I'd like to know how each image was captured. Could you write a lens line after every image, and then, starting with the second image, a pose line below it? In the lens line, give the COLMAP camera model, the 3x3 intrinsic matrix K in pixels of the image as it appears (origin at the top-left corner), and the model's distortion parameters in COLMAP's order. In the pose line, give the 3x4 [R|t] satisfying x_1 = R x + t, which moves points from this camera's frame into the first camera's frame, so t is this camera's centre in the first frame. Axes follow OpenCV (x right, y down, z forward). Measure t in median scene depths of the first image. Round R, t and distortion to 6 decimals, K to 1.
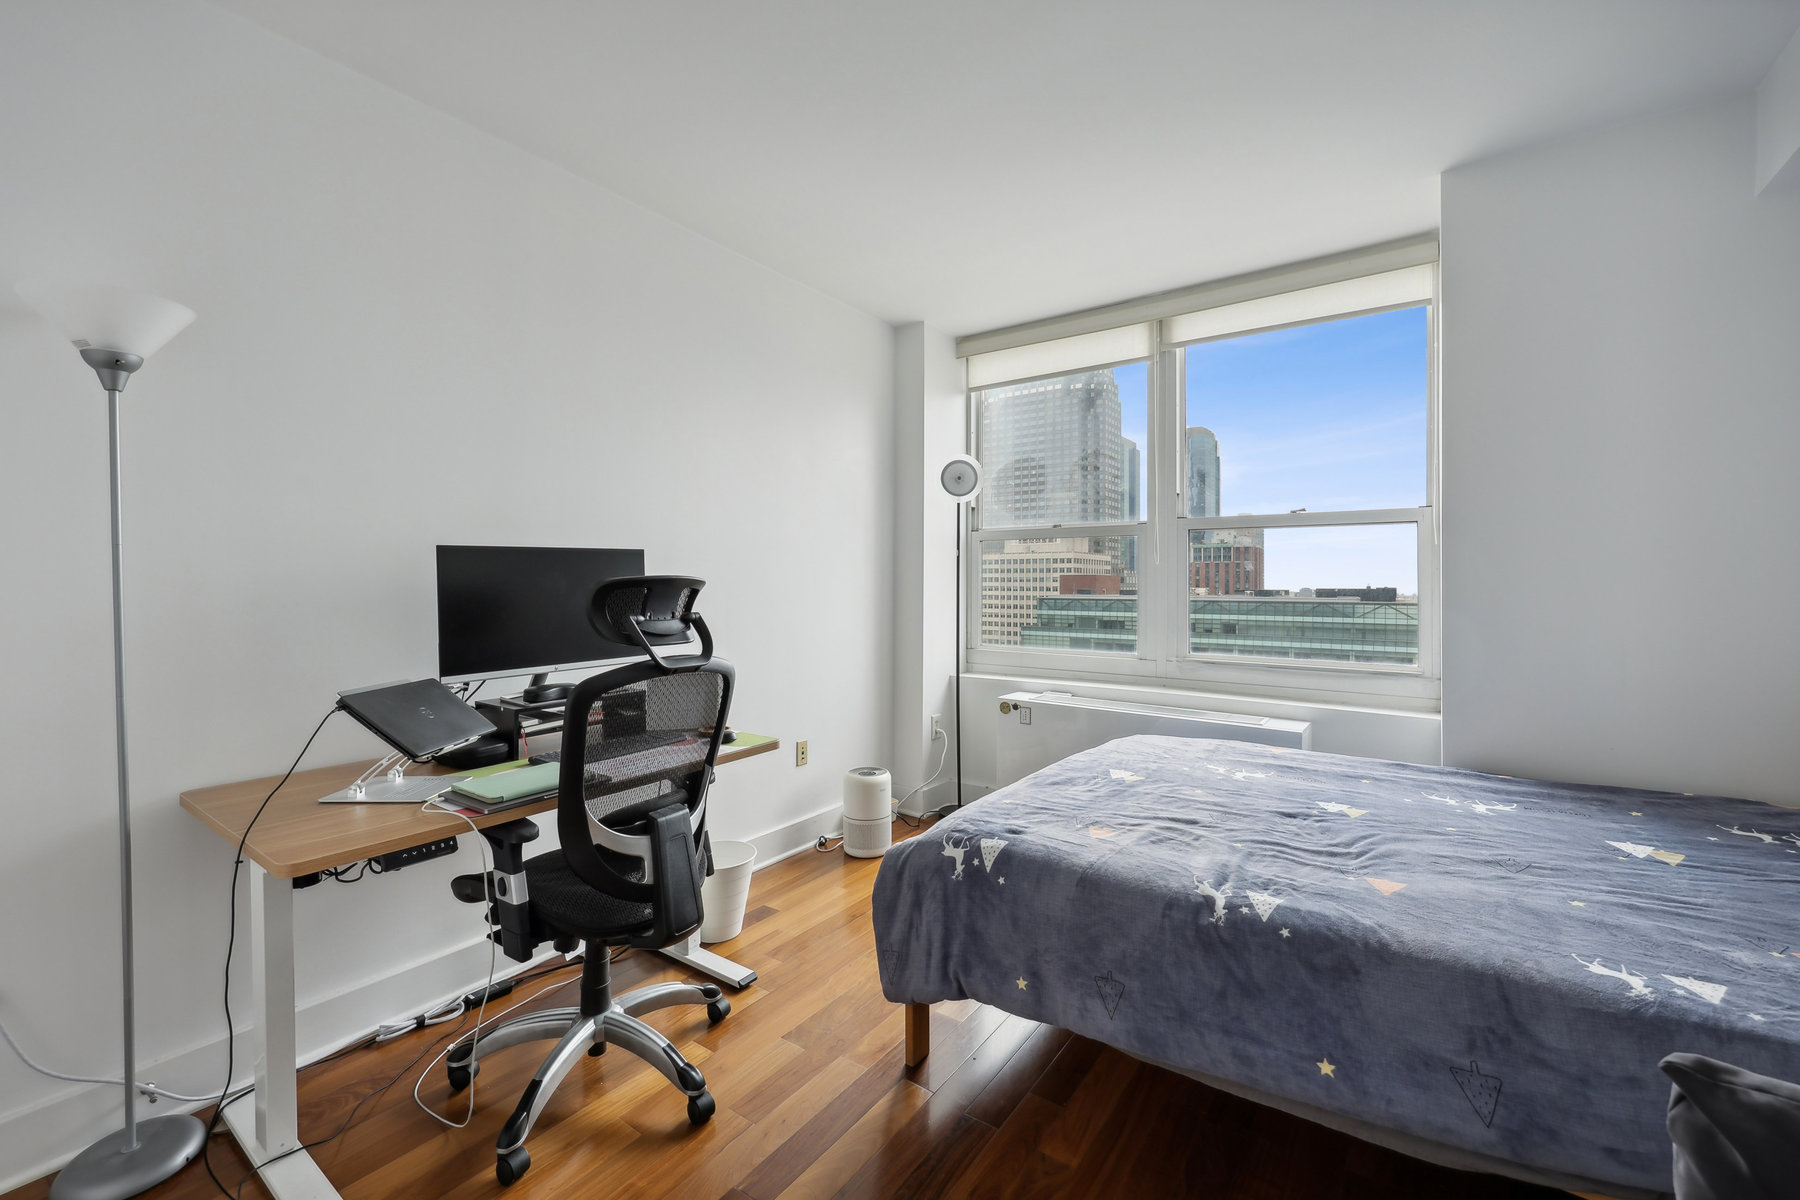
lens RADIAL K [[739.5, 0, 895.1], [0, 739.5, 576.8], [0, 0, 1]] dist [0.000143, 0.000066]
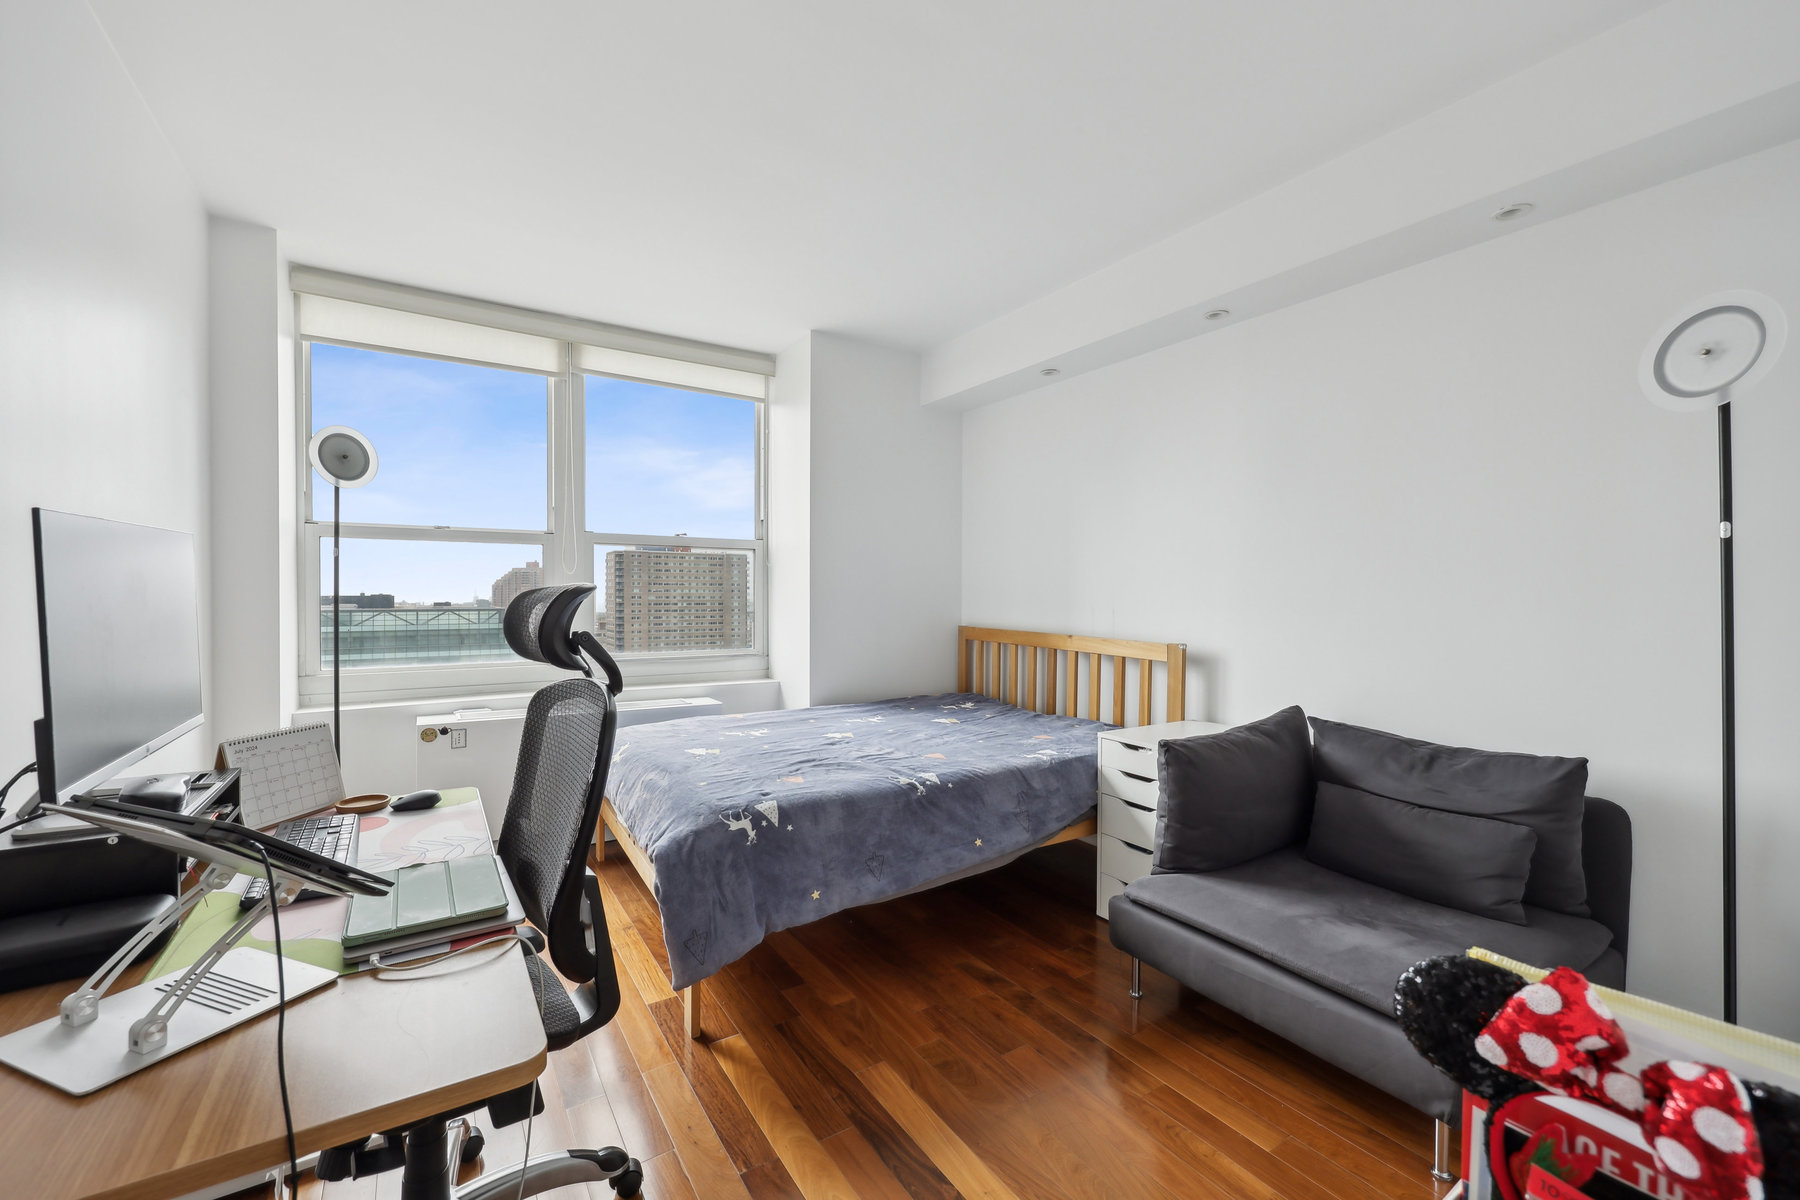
lens RADIAL K [[728.9, 0, 900.0], [0, 728.9, 600.0], [0, 0, 1]] dist [-0.000135, -0.000027]
pose [[0.361684, -0.010021, 0.932247, -0.905845], [-0.010856, 0.999829, 0.014959, 0.000086], [-0.932238, -0.015531, 0.361513, 0.362507]]
